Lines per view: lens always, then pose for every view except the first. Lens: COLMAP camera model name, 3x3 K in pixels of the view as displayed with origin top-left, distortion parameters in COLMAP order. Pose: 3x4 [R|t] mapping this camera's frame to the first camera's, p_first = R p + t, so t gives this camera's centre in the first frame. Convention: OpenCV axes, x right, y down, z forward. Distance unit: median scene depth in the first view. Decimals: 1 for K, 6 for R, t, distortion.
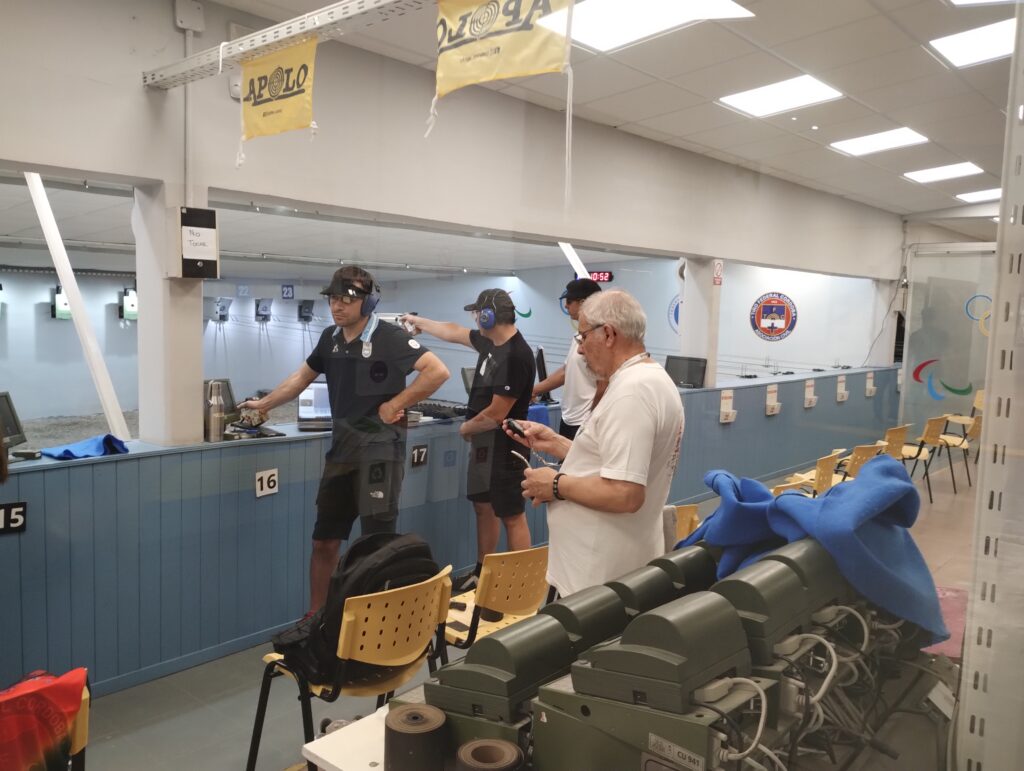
lens RADIAL K [[850.8, 0, 509.1], [0, 850.8, 388.6], [0, 0, 1]] dist [0.053898, -0.045317]
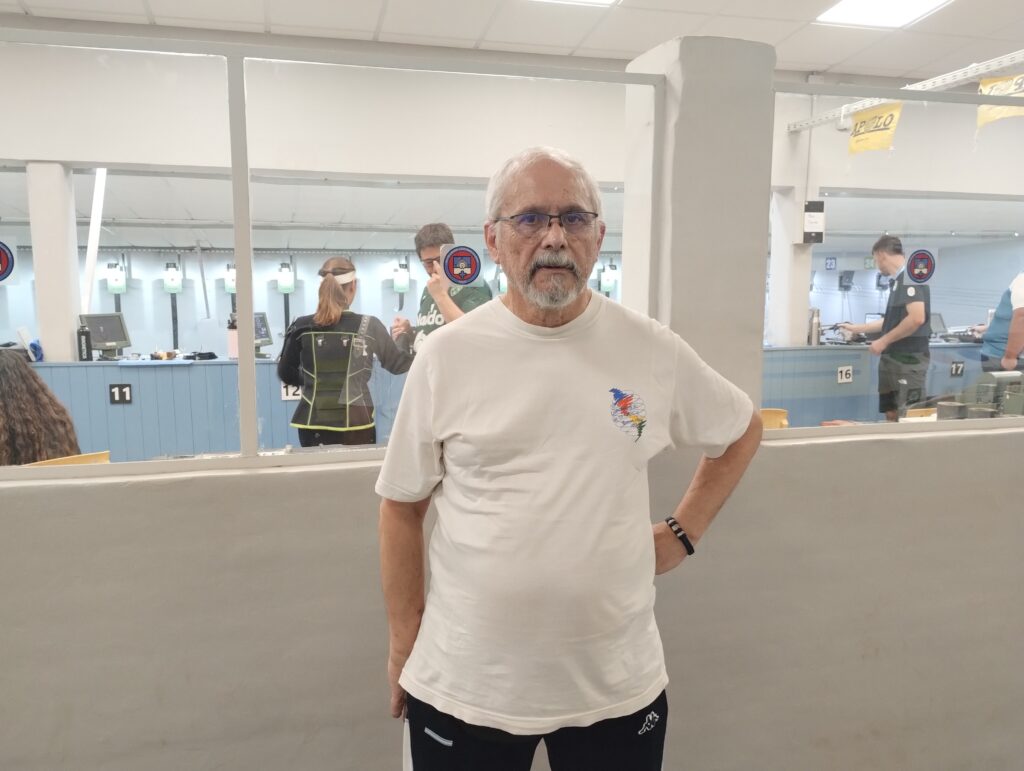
lens RADIAL K [[850.8, 0, 530.9], [0, 850.8, 368.0], [0, 0, 1]] dist [0.053898, -0.045317]
pose [[0.841310, 0.032748, -0.539560, 0.085050], [-0.032470, 0.999422, 0.010031, 0.116169], [0.539577, 0.009080, 0.841888, -0.701082]]
